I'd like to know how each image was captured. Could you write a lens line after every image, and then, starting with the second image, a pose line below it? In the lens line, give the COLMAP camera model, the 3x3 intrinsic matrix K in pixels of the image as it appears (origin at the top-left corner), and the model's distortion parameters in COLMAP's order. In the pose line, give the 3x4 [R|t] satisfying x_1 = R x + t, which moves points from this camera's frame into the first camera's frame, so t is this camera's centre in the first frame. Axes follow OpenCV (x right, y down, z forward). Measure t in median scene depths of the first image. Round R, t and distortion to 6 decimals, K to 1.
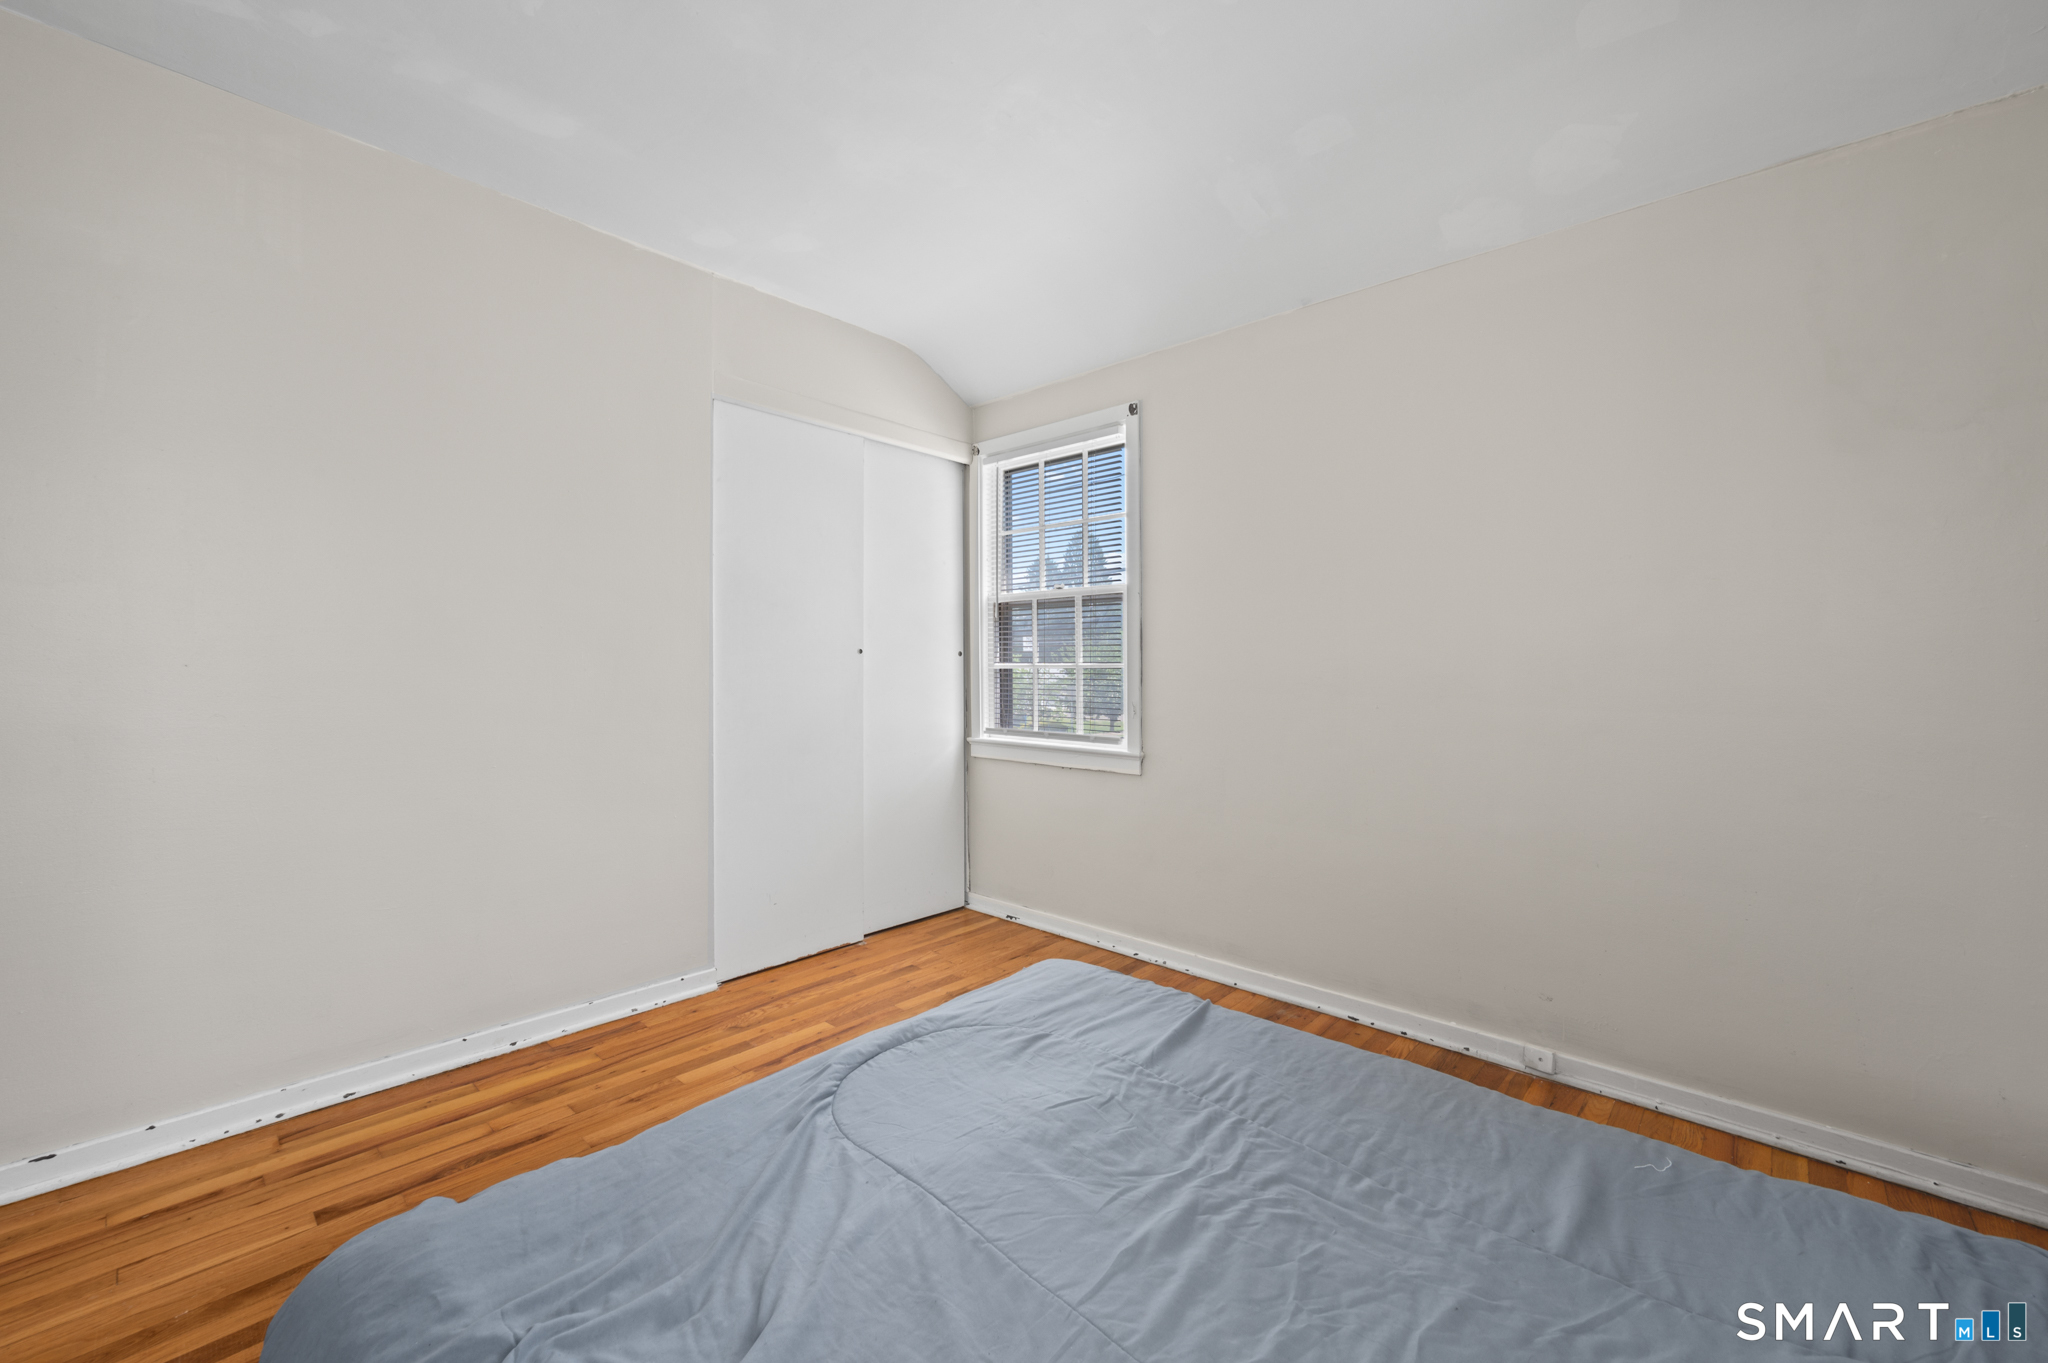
lens RADIAL K [[826.3, 0, 1029.6], [0, 826.3, 677.7], [0, 0, 1]] dist [0.000815, 0.000287]
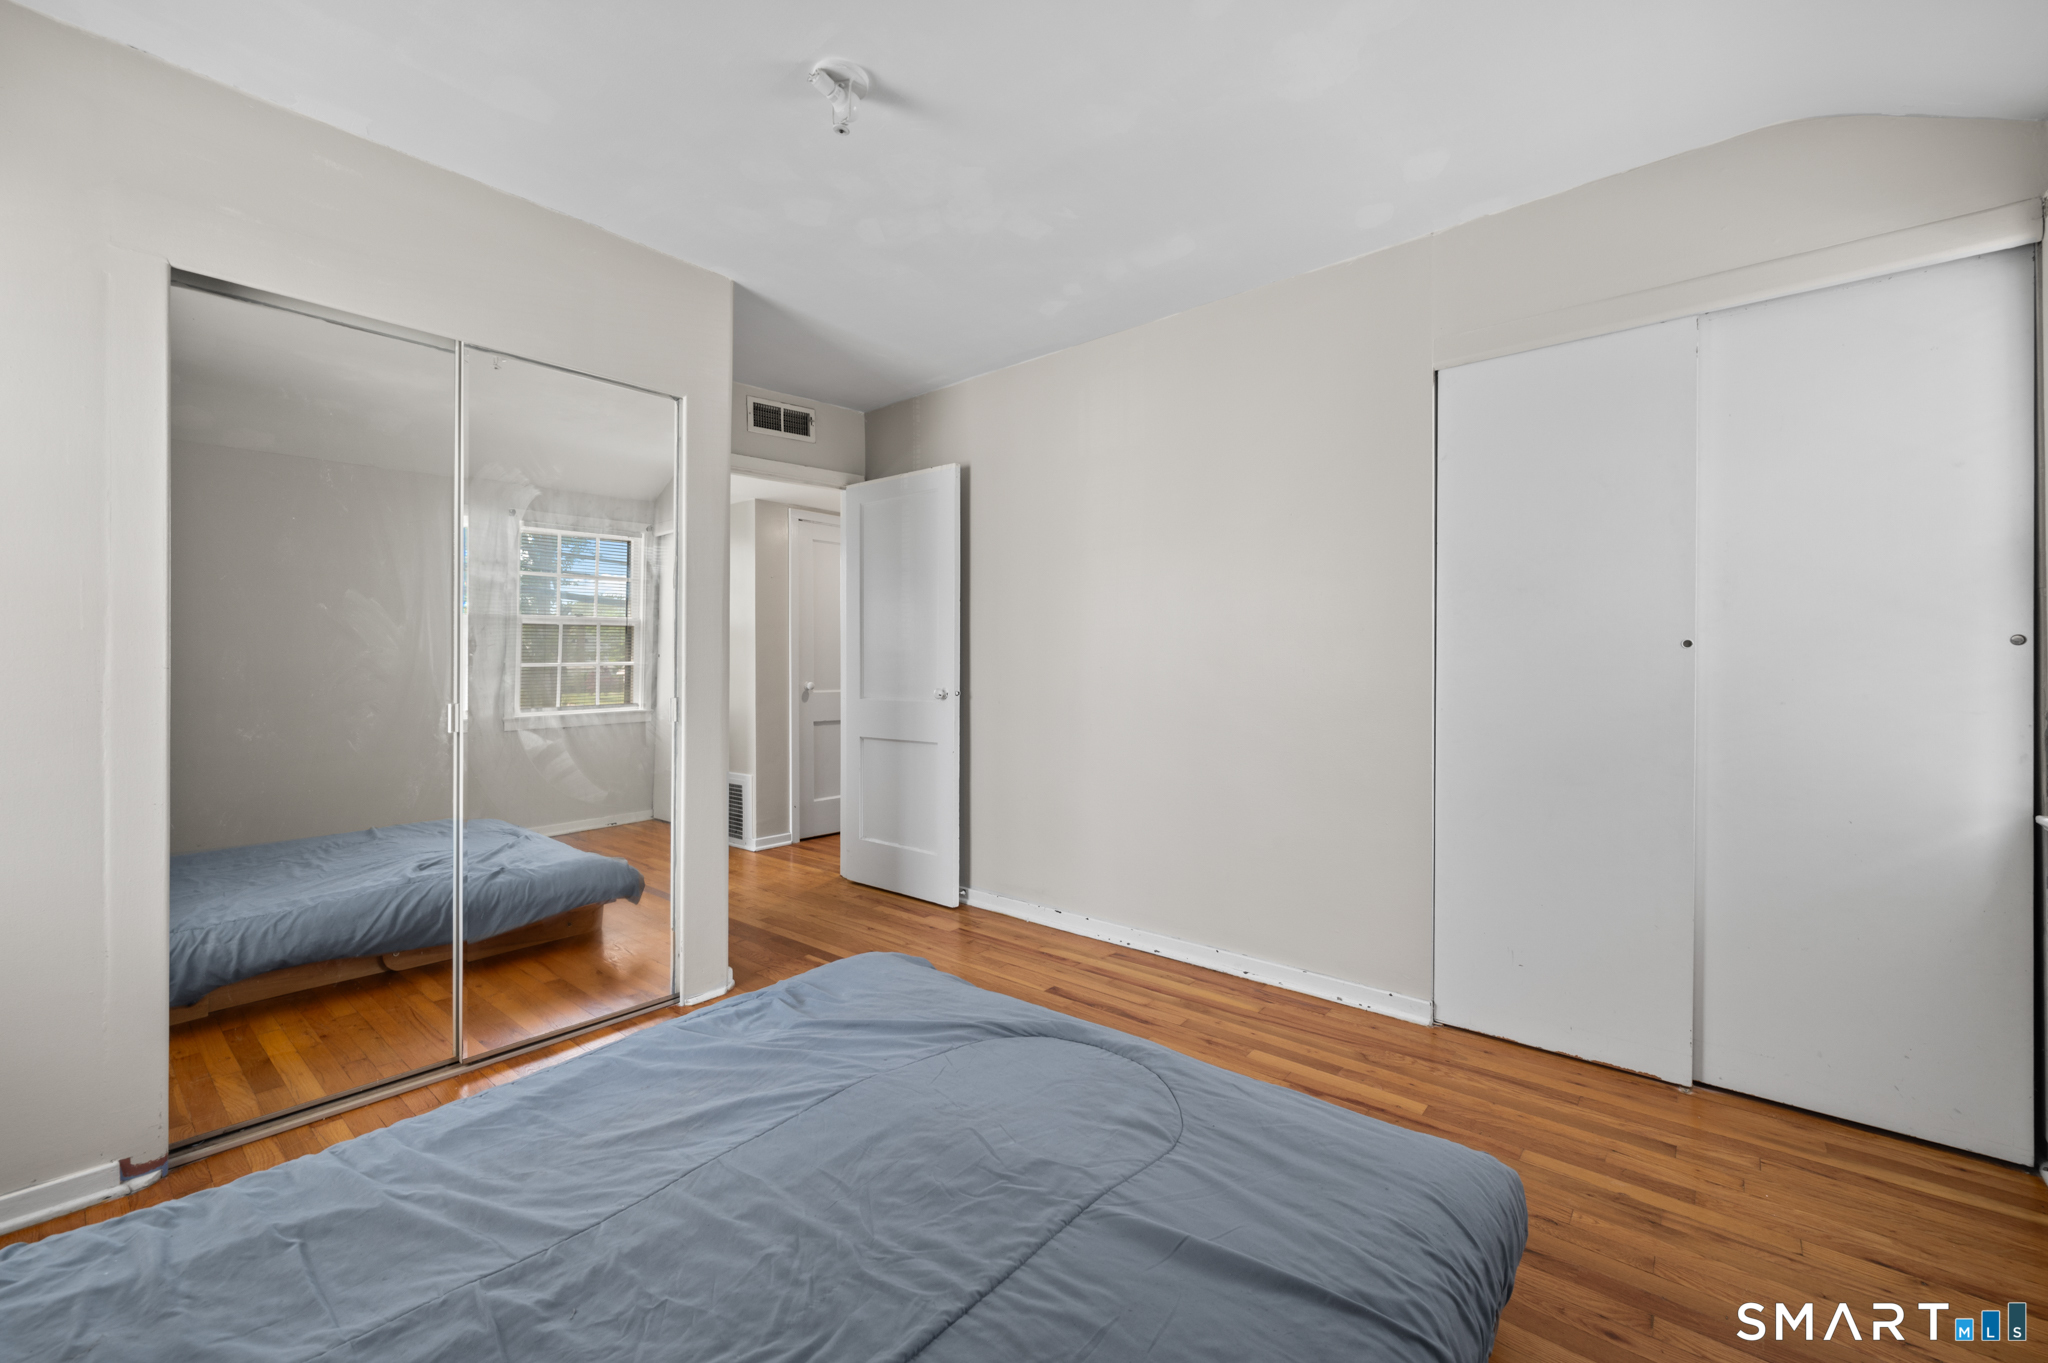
lens RADIAL K [[815.3, 0, 1022.5], [0, 815.3, 677.6], [0, 0, 1]] dist [0.000579, 0.000429]
pose [[0.037731, 0.010752, -0.999230, 0.551238], [-0.015618, 0.999826, 0.010168, -0.004603], [0.999166, 0.015223, 0.037892, 0.588268]]
